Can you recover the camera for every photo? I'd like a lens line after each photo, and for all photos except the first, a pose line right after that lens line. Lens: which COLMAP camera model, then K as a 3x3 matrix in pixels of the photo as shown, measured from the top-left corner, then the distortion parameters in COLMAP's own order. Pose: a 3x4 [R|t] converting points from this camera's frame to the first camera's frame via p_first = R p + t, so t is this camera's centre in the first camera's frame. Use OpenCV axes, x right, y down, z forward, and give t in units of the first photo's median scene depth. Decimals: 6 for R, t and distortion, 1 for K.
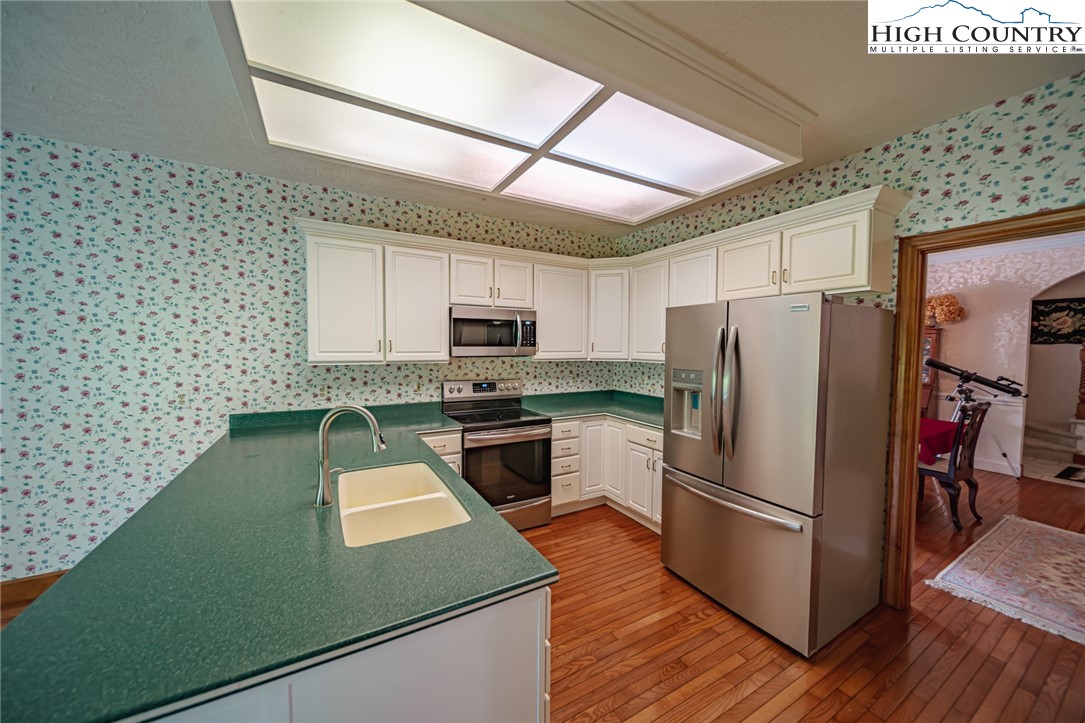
lens RADIAL K [[384.2, 0, 542.4], [0, 384.2, 360.5], [0, 0, 1]] dist [-0.001505, -0.000101]
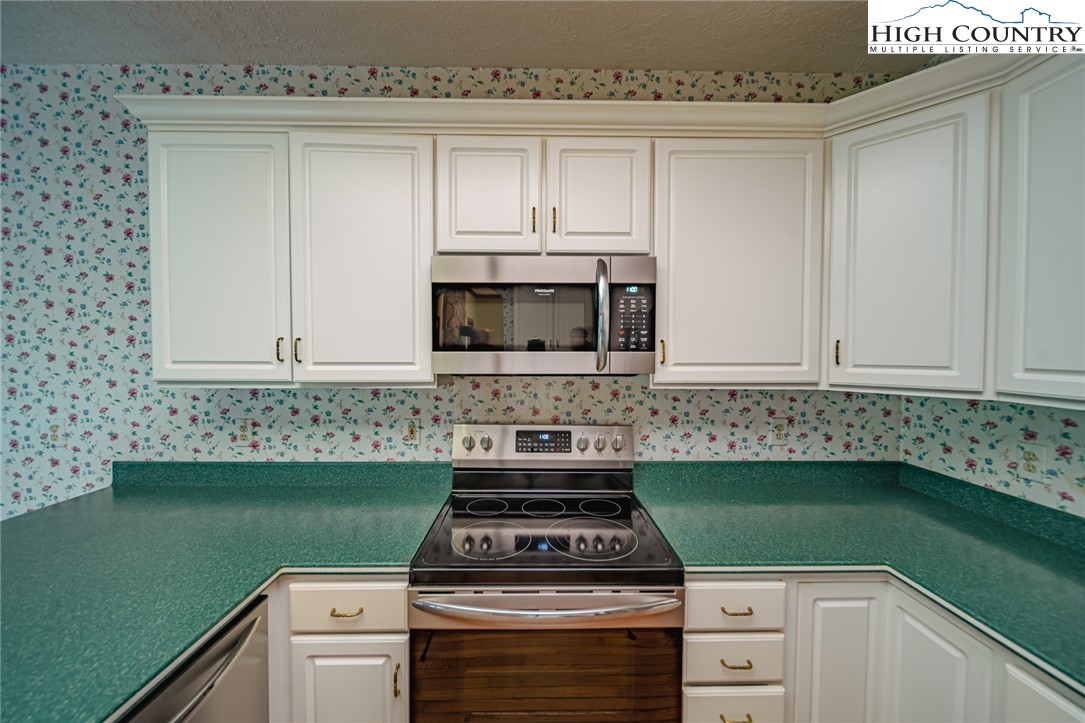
lens RADIAL K [[390.2, 0, 542.5], [0, 390.2, 361.5], [0, 0, 1]] dist [-0.002334, -0.000198]
pose [[0.876582, 0.010724, -0.481133, 0.076388], [-0.016976, 0.999819, -0.008644, -0.021868], [0.480953, 0.015745, 0.876605, 0.646848]]
